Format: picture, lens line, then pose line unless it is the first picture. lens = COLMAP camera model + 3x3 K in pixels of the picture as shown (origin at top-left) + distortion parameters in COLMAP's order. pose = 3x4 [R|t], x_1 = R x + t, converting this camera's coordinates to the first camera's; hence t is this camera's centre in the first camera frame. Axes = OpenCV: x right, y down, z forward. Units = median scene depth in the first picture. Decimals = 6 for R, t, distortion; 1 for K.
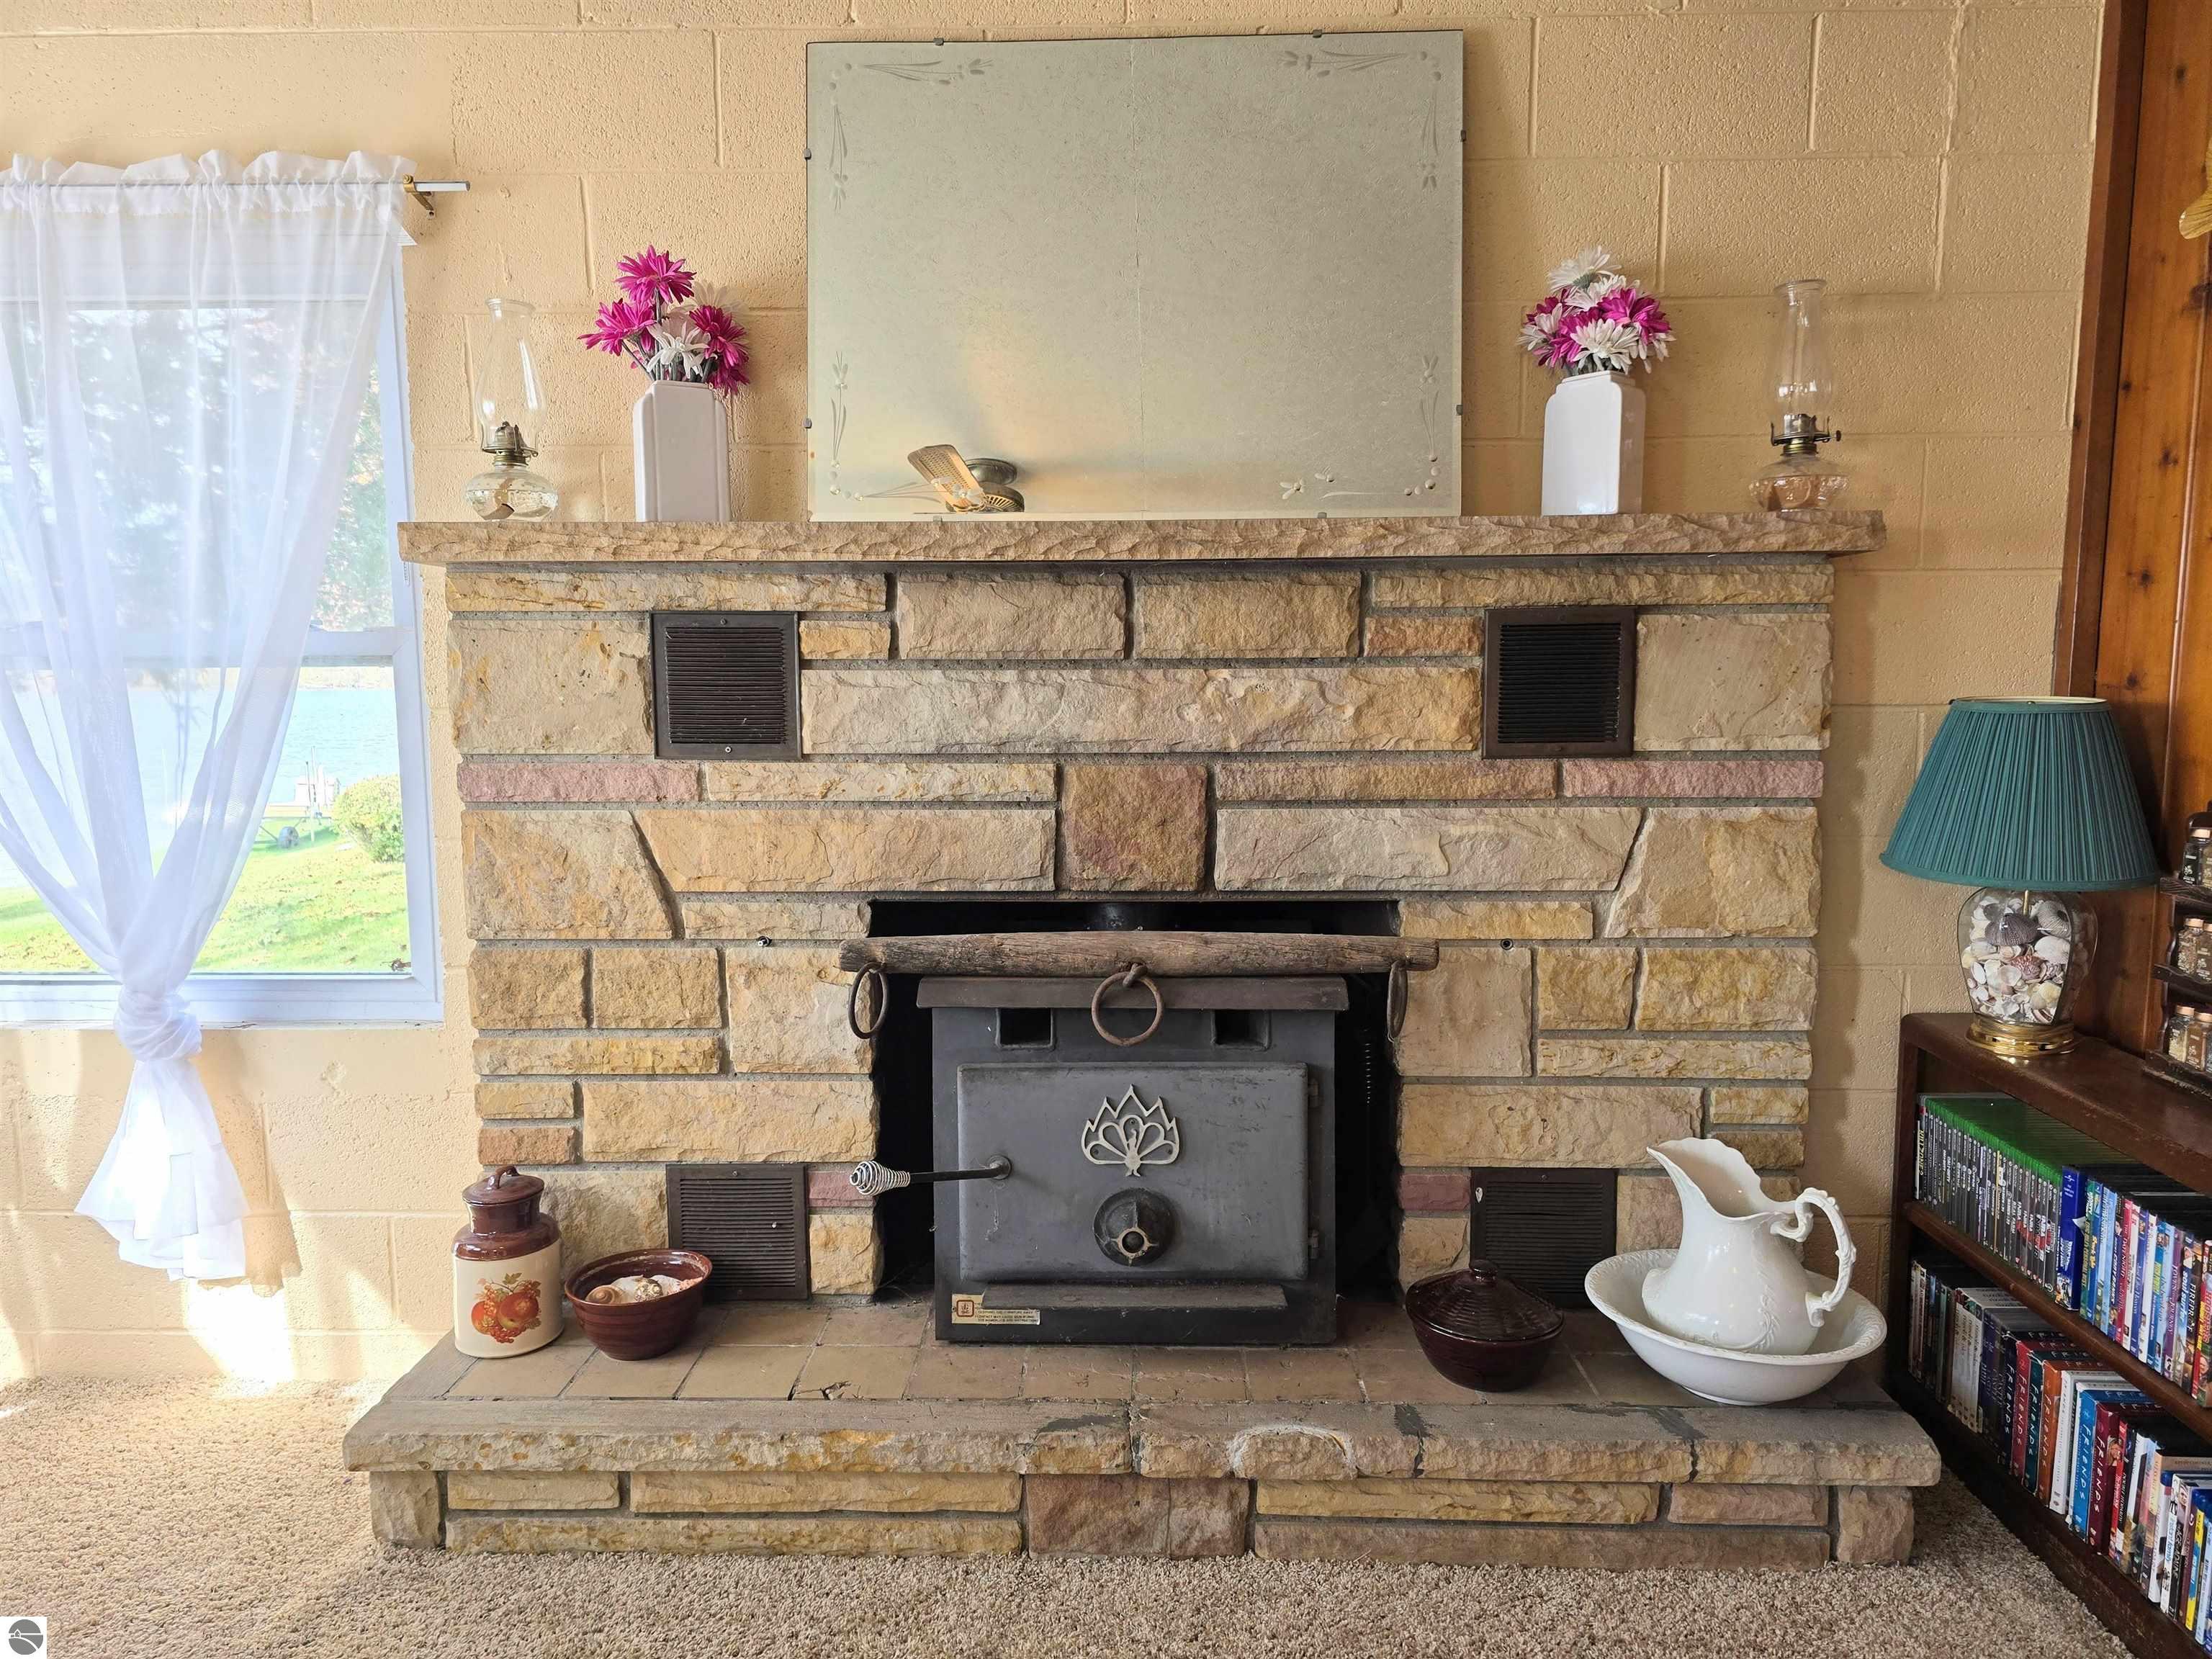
lens RADIAL K [[1470.5, 0, 1103.2], [0, 1470.5, 828.7], [0, 0, 1]] dist [0.055139, -0.037373]
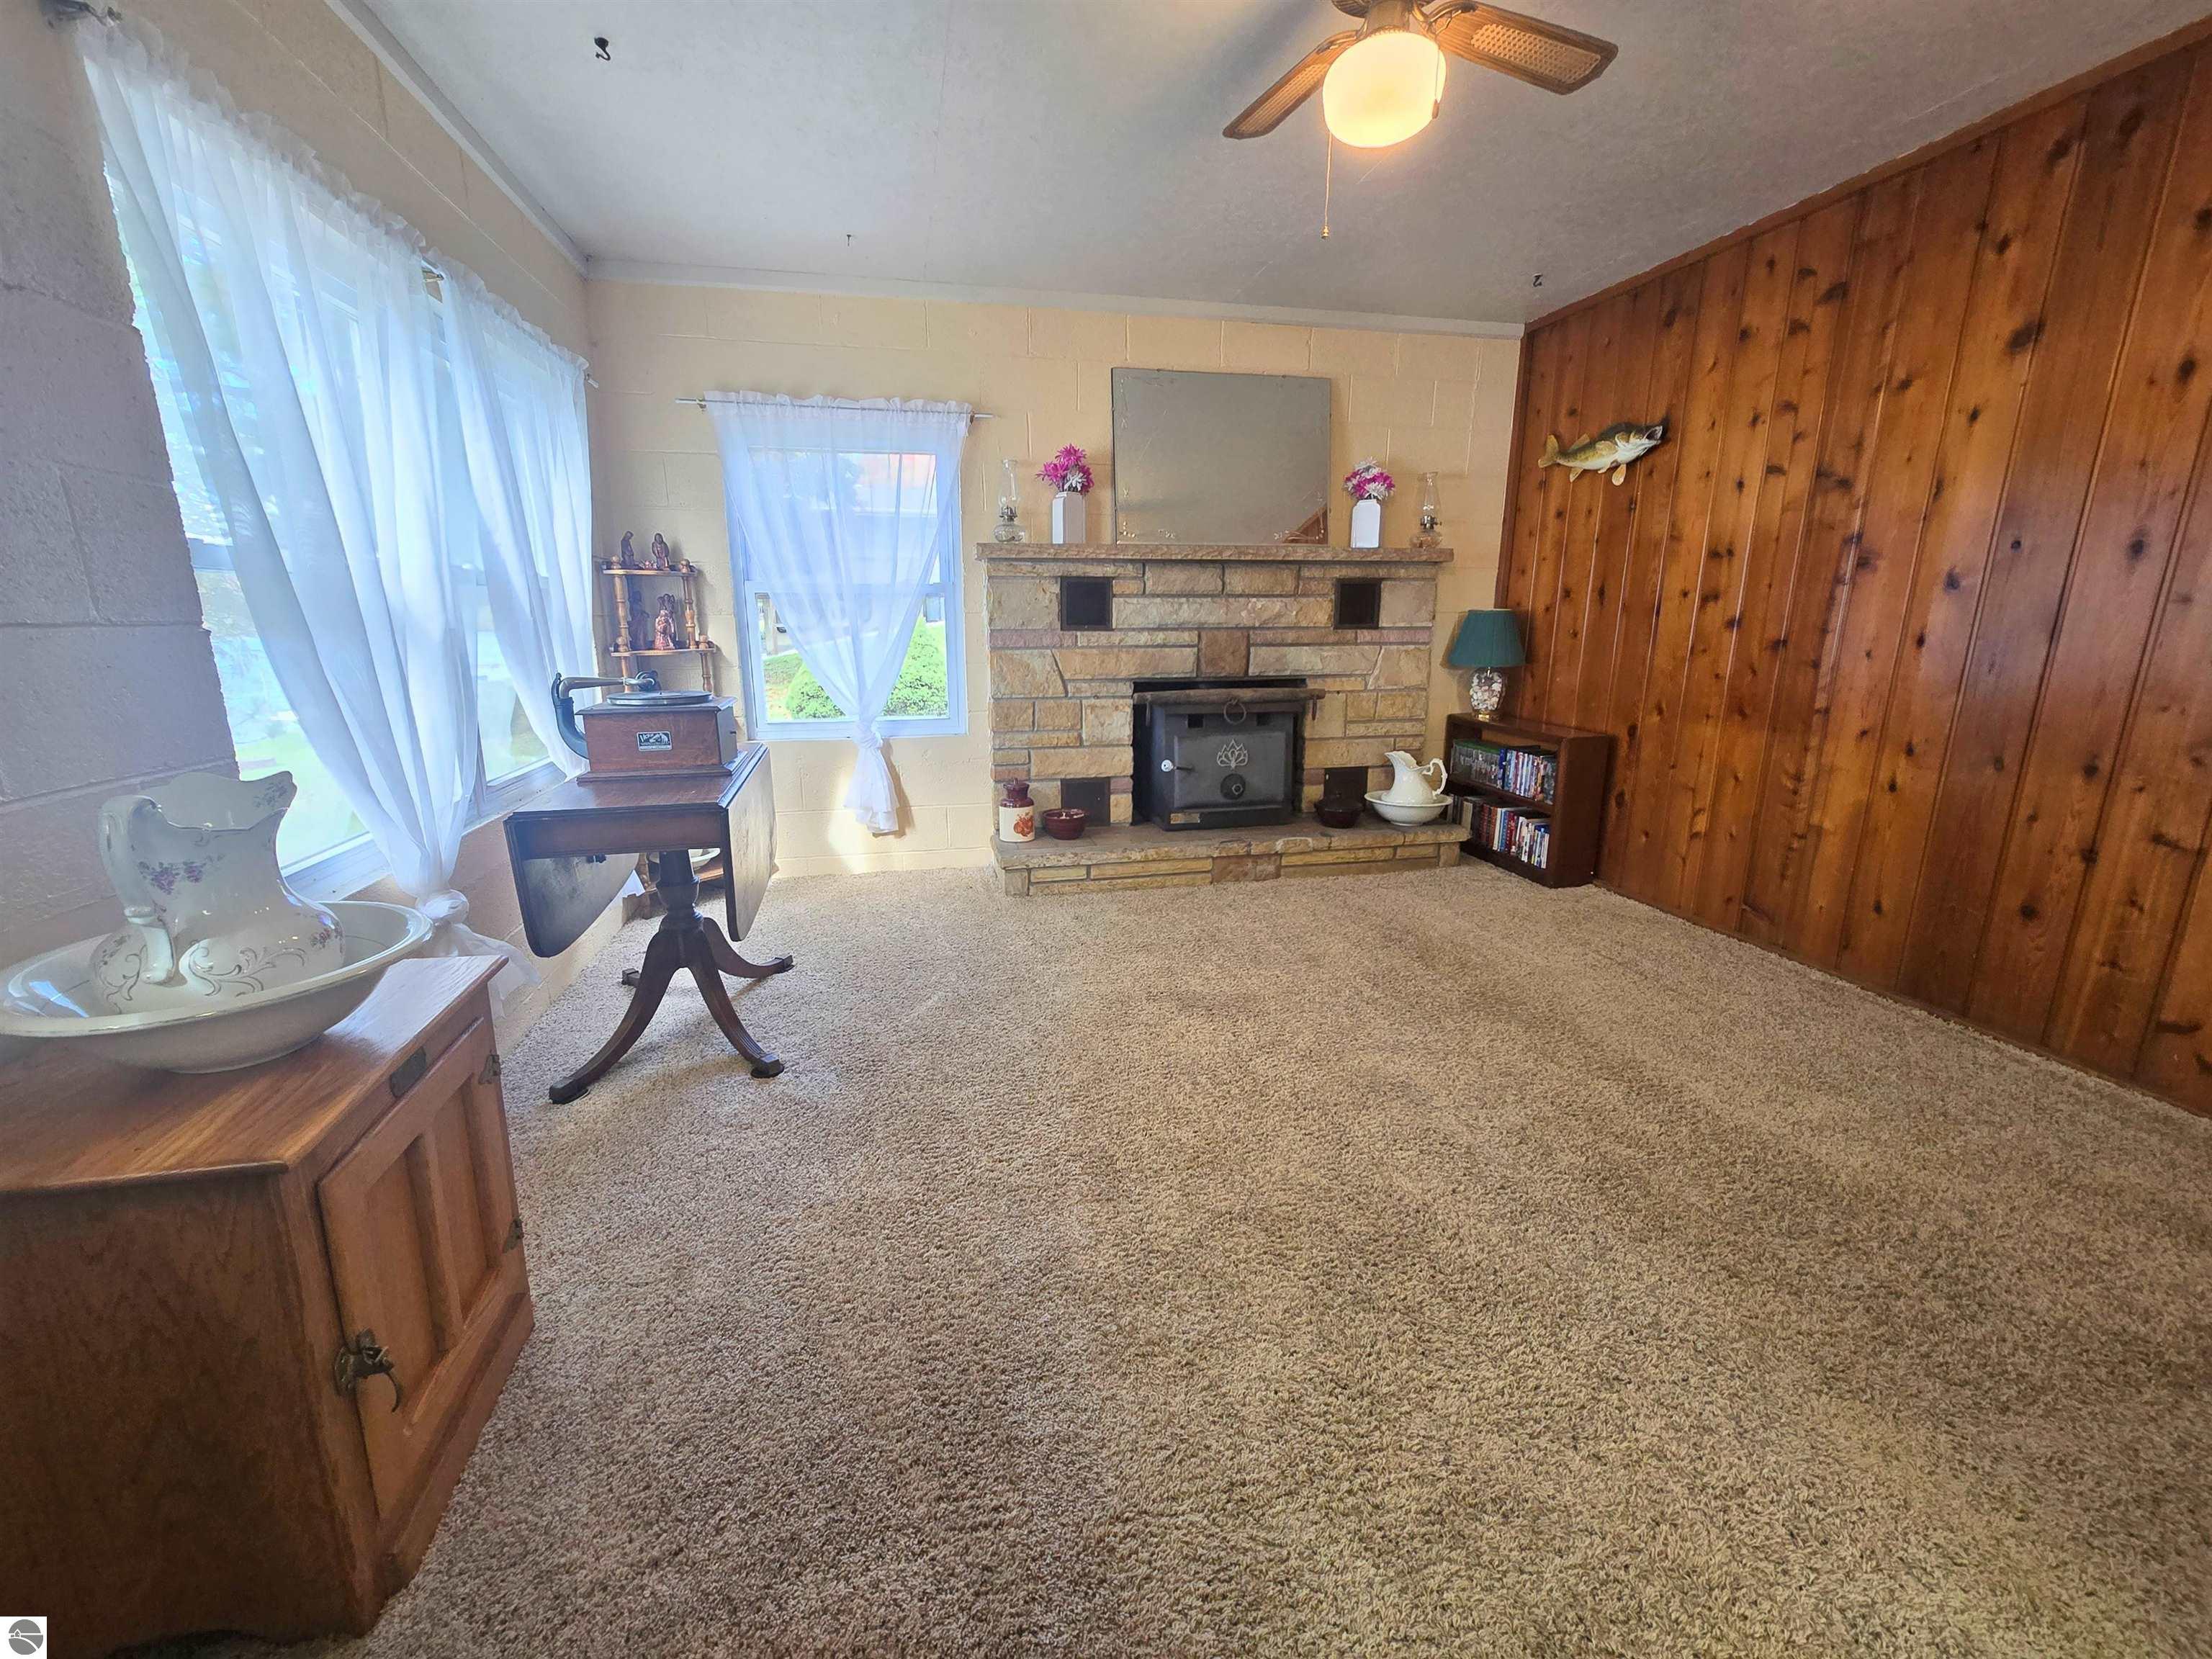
lens RADIAL K [[922.3, 0, 1085.7], [0, 922.3, 822.8], [0, 0, 1]] dist [-0.002120, 0.001946]
pose [[0.971883, -0.051503, 0.229764, -0.684824], [0.024538, 0.992626, 0.118709, 0.108249], [-0.234184, -0.109733, 0.965980, -0.737452]]
